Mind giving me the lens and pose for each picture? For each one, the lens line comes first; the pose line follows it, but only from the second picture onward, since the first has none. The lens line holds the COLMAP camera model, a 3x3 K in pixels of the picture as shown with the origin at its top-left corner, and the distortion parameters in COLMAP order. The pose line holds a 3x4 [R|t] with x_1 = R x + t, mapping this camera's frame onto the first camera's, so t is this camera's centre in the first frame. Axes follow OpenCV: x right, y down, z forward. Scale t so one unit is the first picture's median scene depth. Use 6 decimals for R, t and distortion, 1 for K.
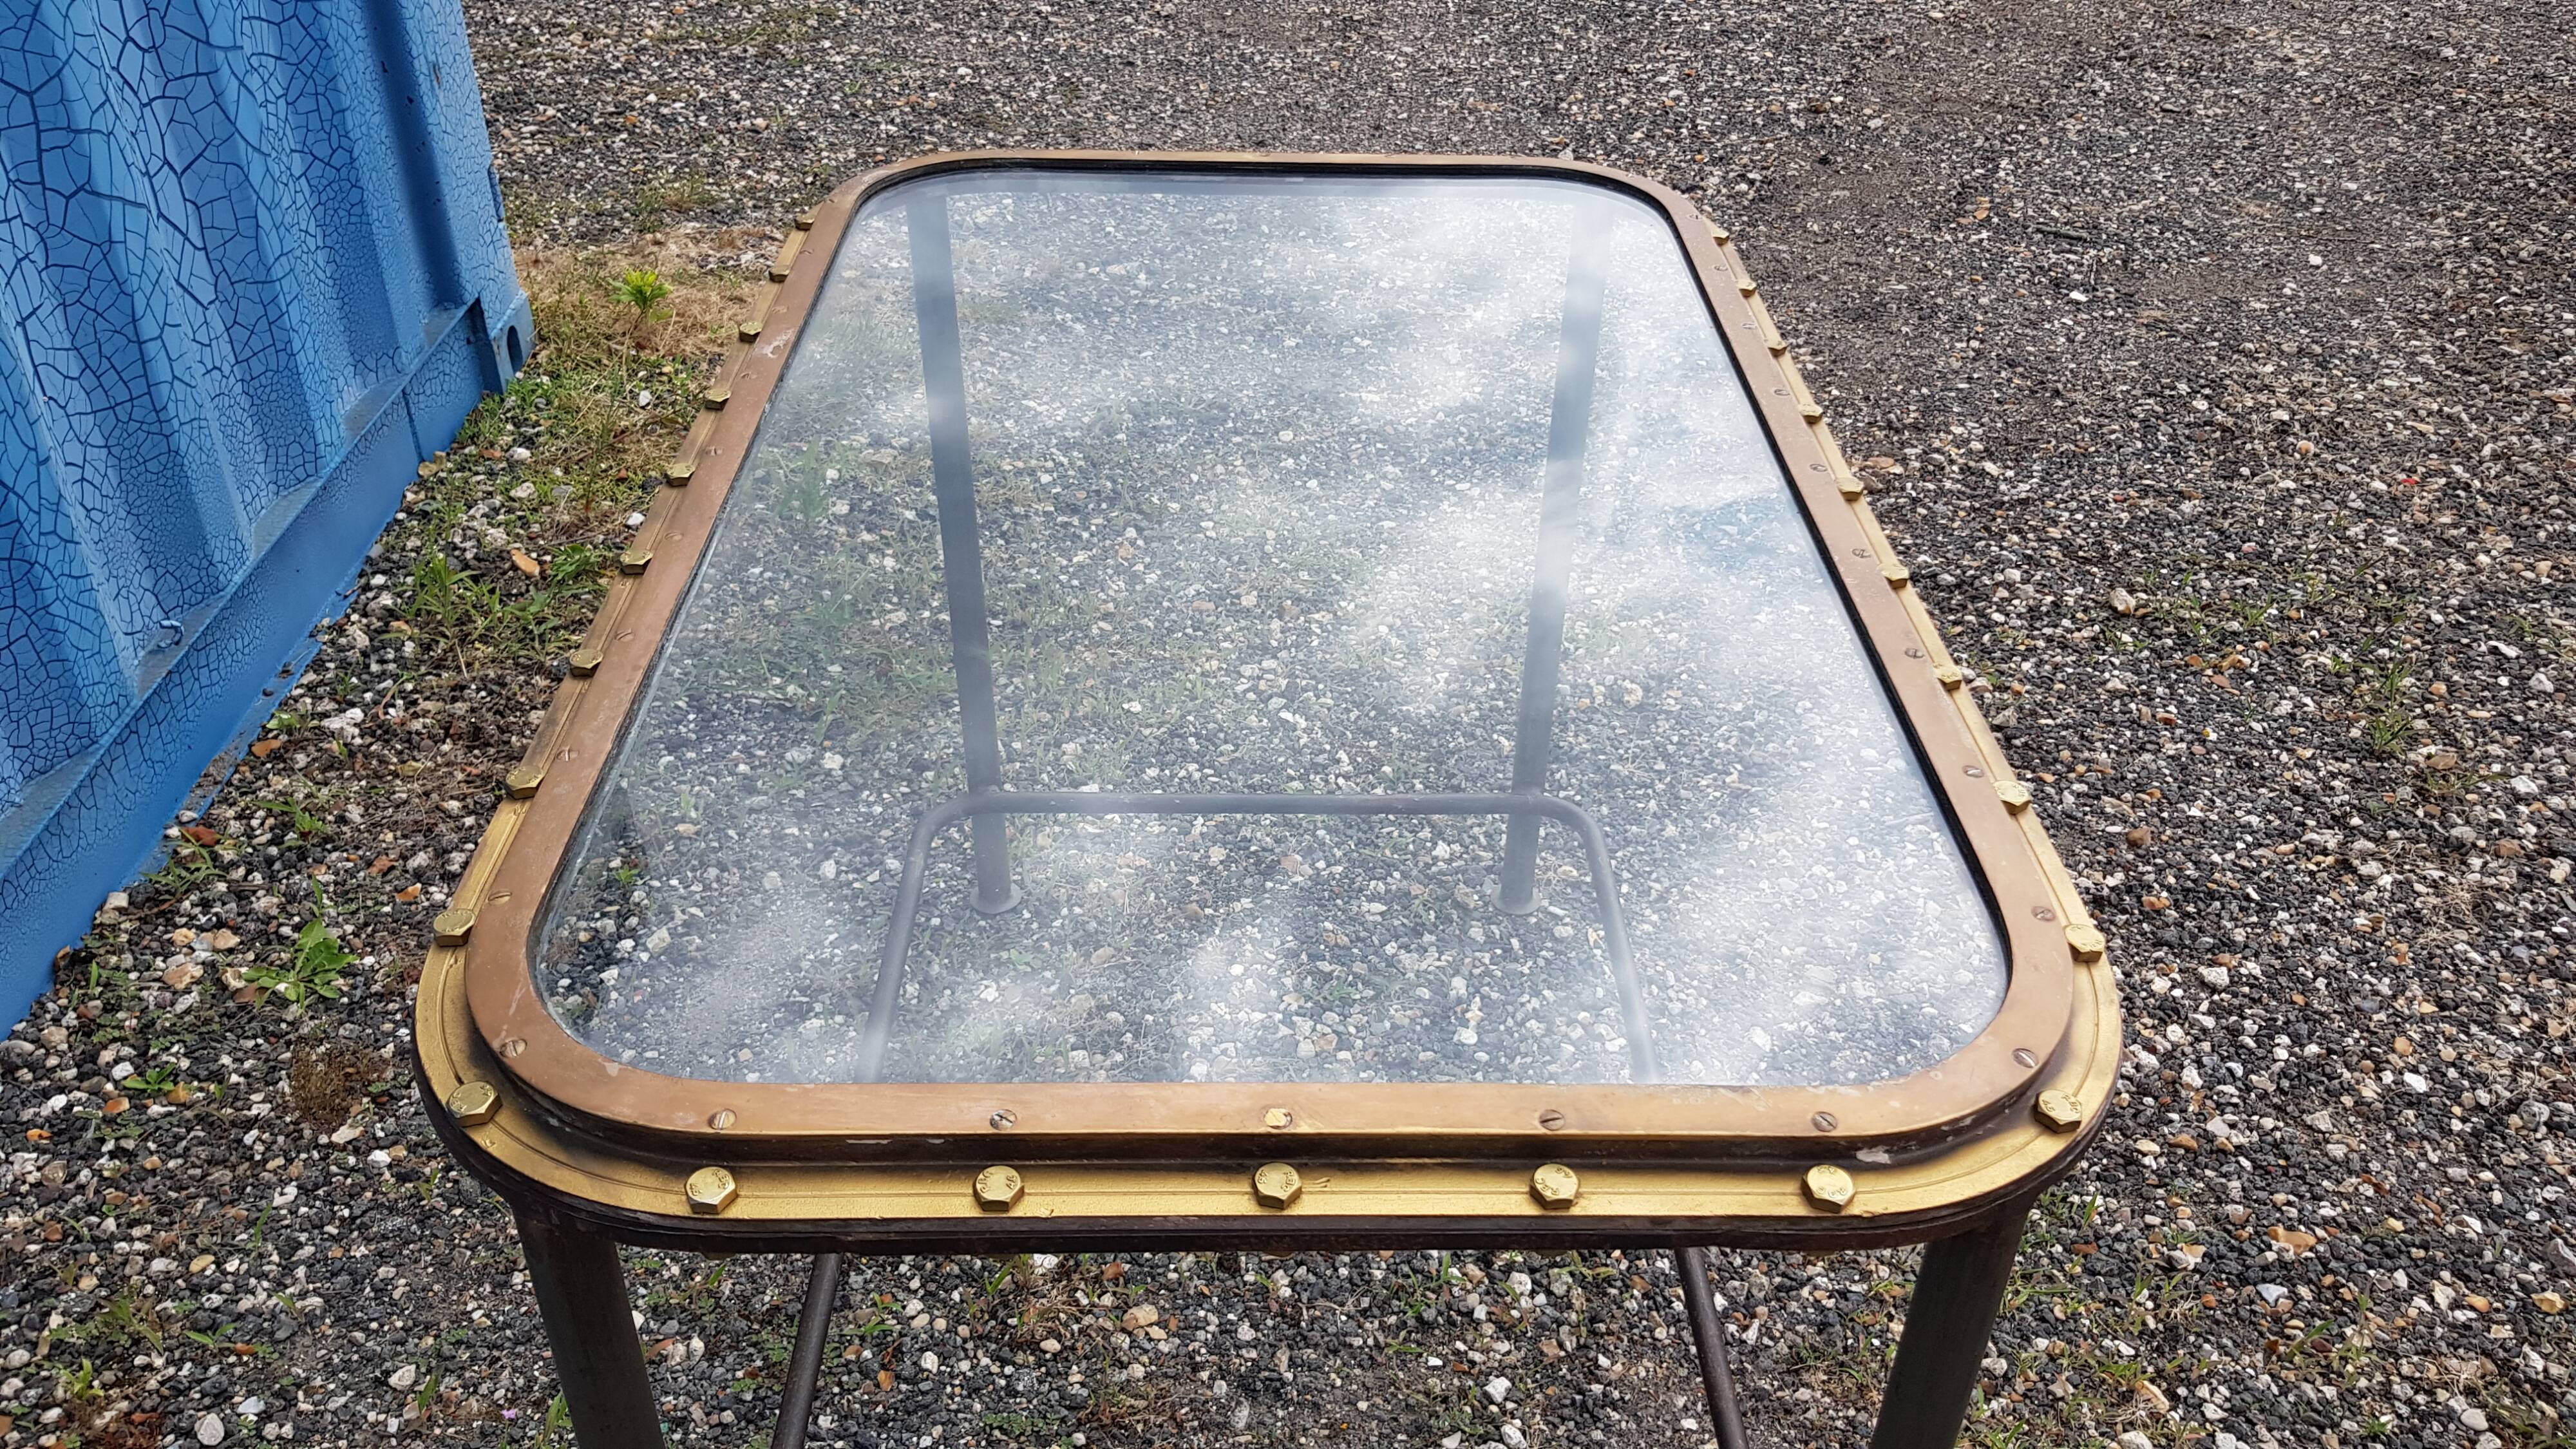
lens RADIAL K [[1998.6, 0, 1319.6], [0, 1998.6, 688.1], [0, 0, 1]] dist [0.030049, -0.082424]
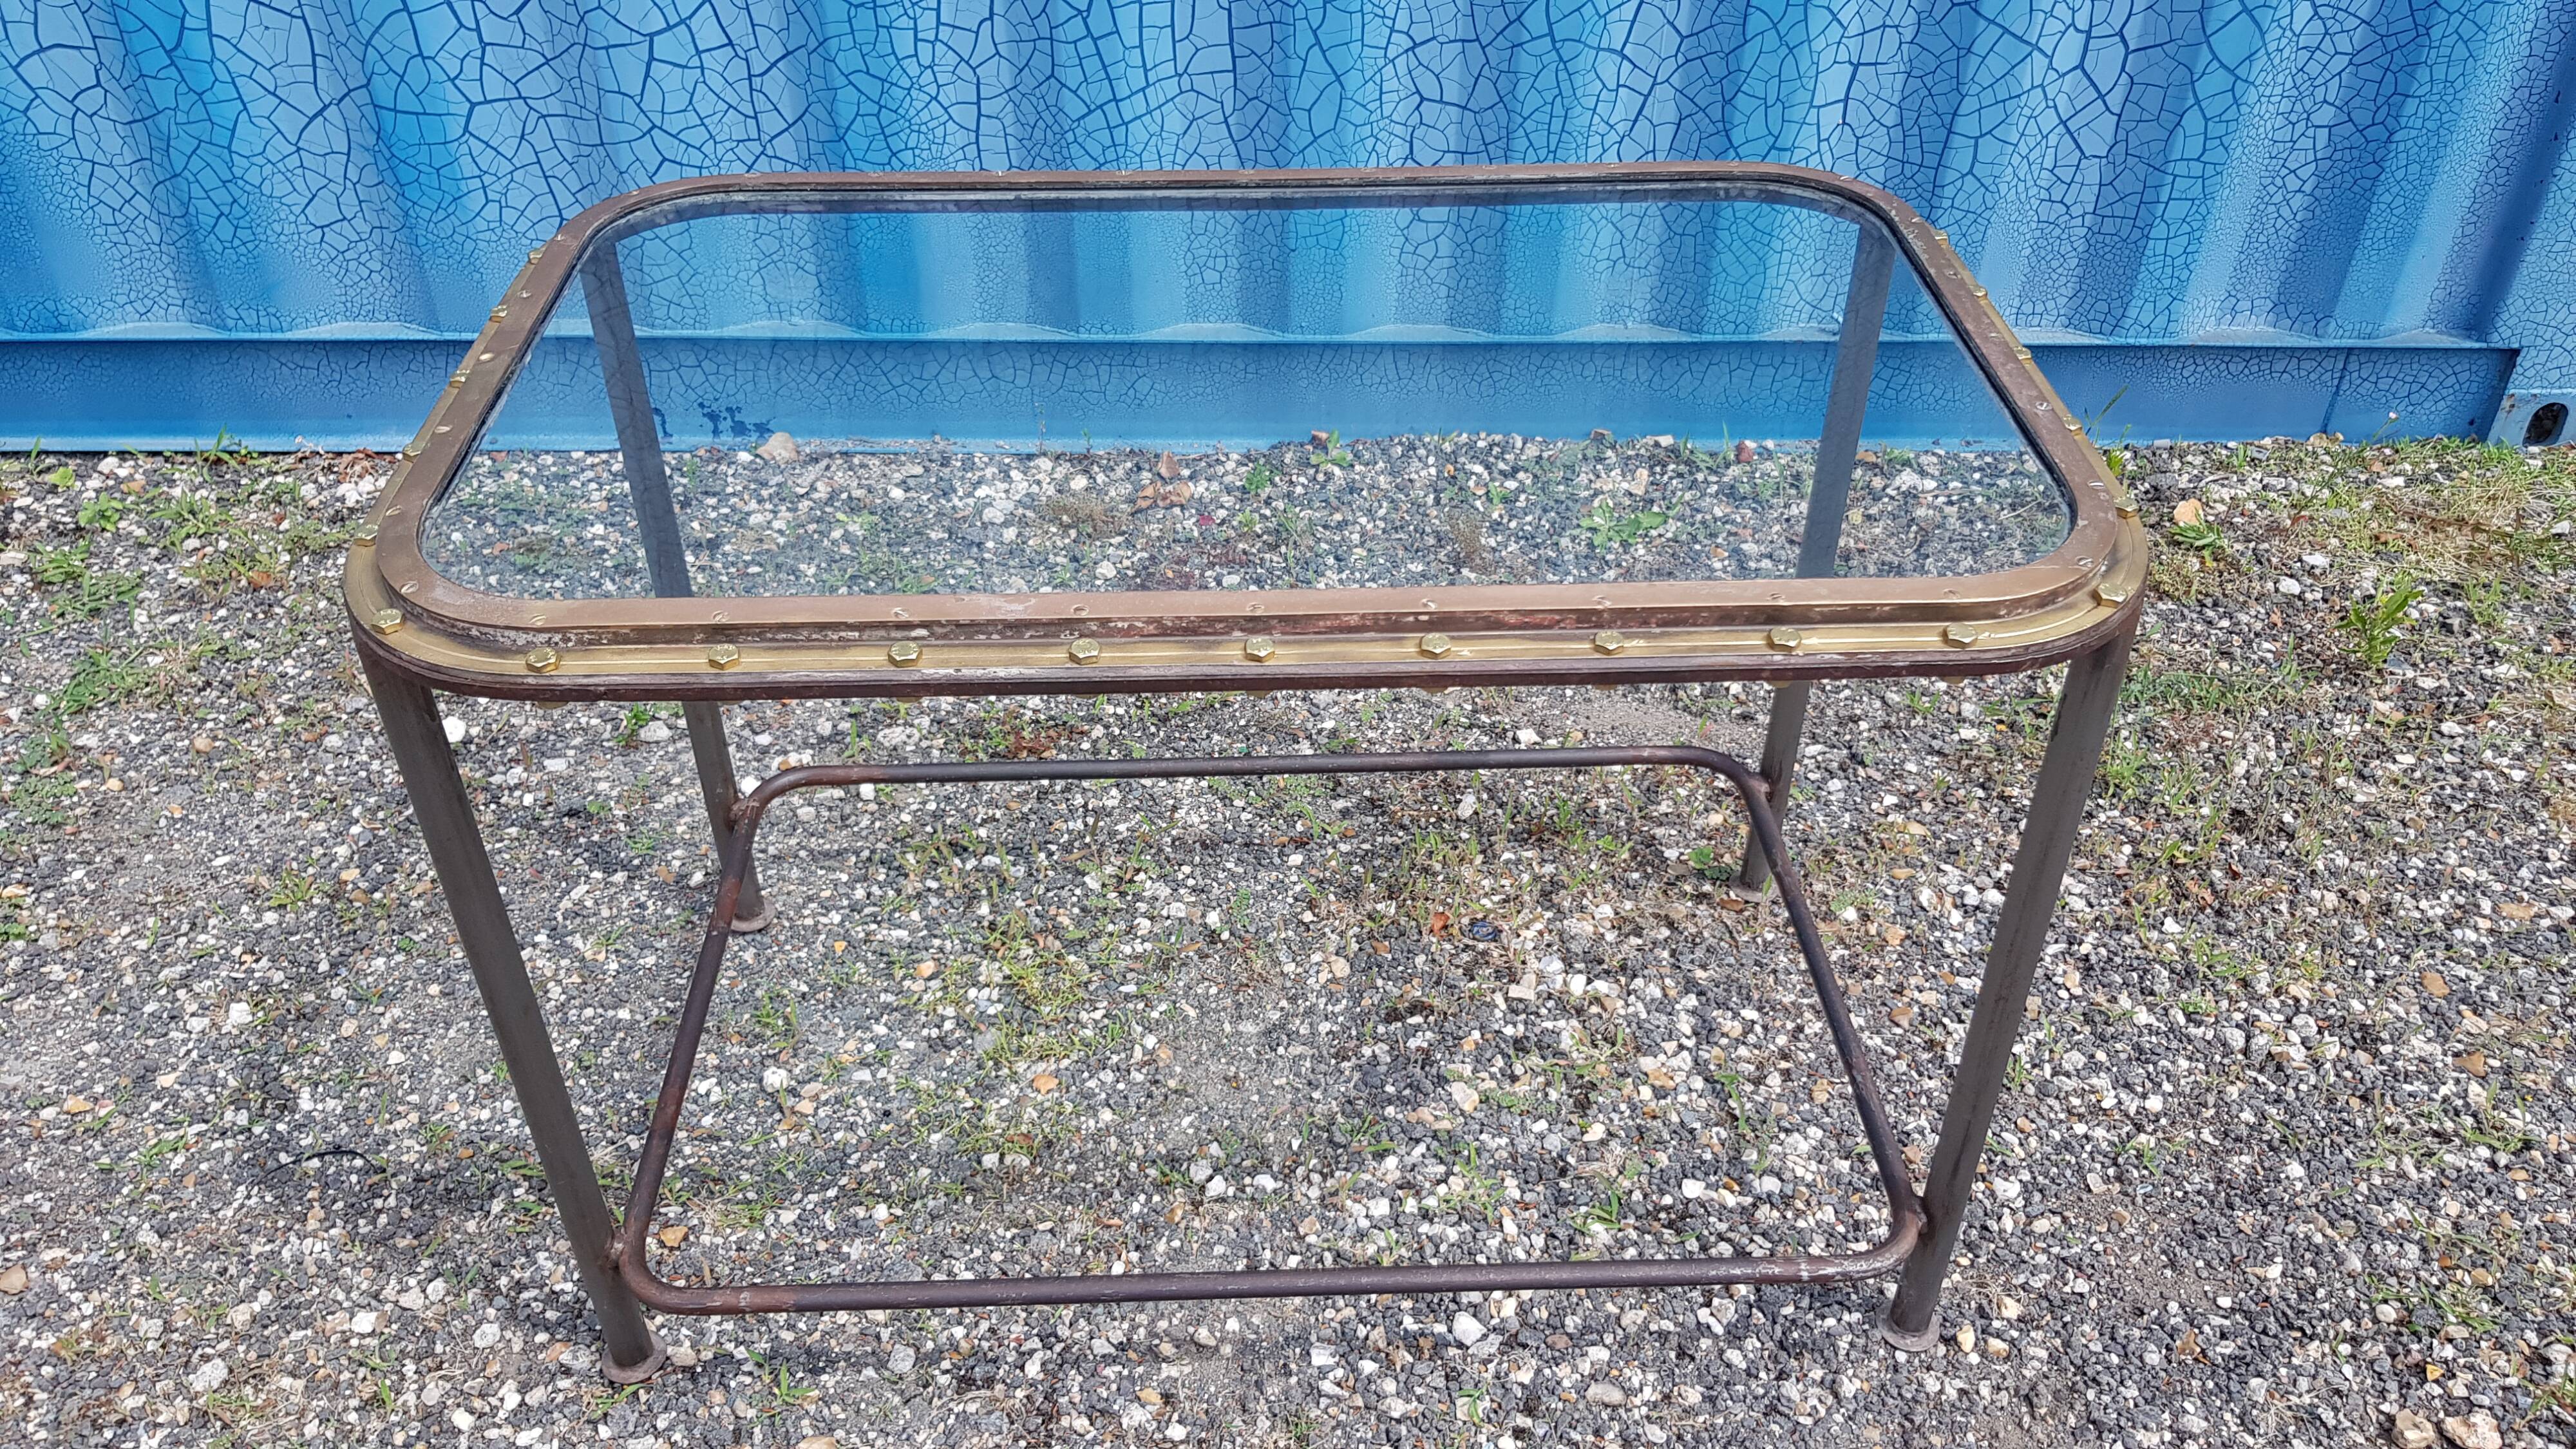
lens RADIAL K [[1998.6, 0, 1308.3], [0, 1998.6, 706.0], [0, 0, 1]] dist [0.030049, -0.082424]
pose [[-0.007655, 0.586735, -0.809743, 0.700936], [-0.555810, 0.670661, 0.491211, -0.340065], [0.831274, 0.453824, 0.320980, 0.420882]]
